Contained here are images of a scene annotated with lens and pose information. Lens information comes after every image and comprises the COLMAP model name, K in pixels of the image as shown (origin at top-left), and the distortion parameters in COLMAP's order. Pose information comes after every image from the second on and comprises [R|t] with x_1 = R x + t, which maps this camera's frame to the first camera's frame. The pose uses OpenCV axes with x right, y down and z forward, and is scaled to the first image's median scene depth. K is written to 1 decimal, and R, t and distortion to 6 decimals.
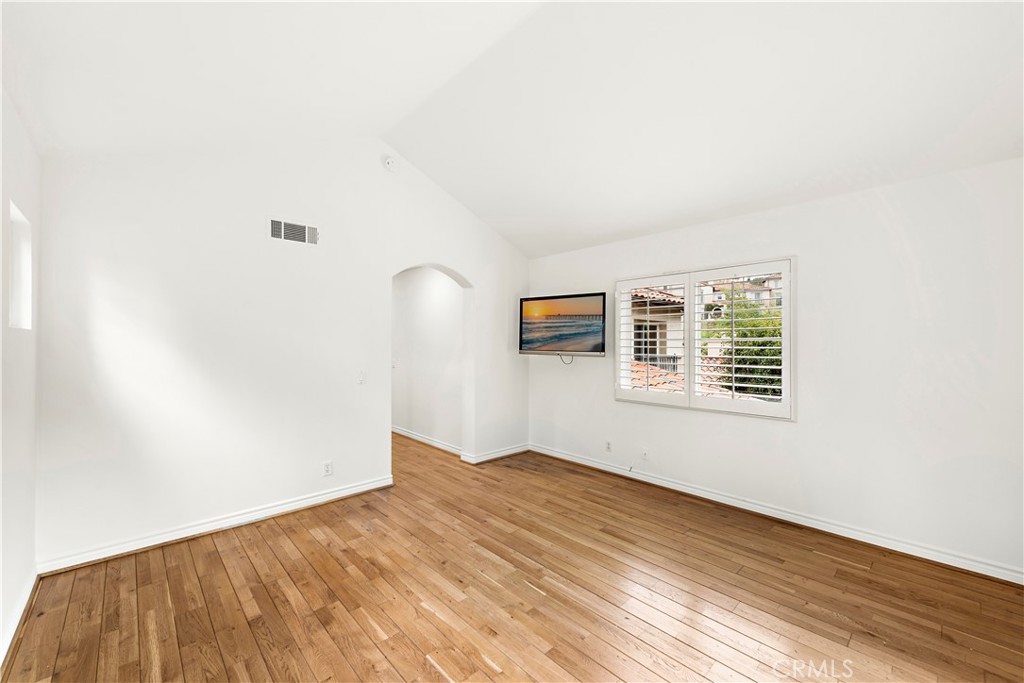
lens RADIAL K [[401.6, 0, 512.8], [0, 401.6, 341.5], [0, 0, 1]] dist [0.012023, -0.001569]
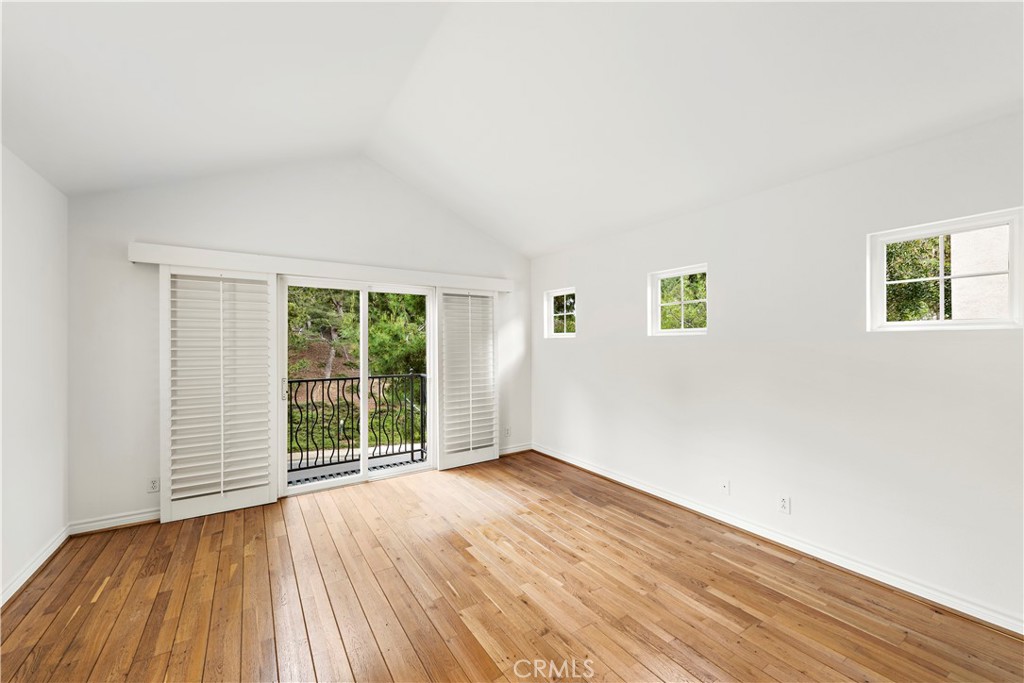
lens RADIAL K [[401.6, 0, 511.9], [0, 401.6, 342.7], [0, 0, 1]] dist [0.012023, -0.001569]
pose [[-0.984133, 0.000625, 0.177430, -0.265259], [0.000379, 0.999999, -0.001418, 0.000397], [-0.177430, -0.001328, -0.984132, 1.947260]]
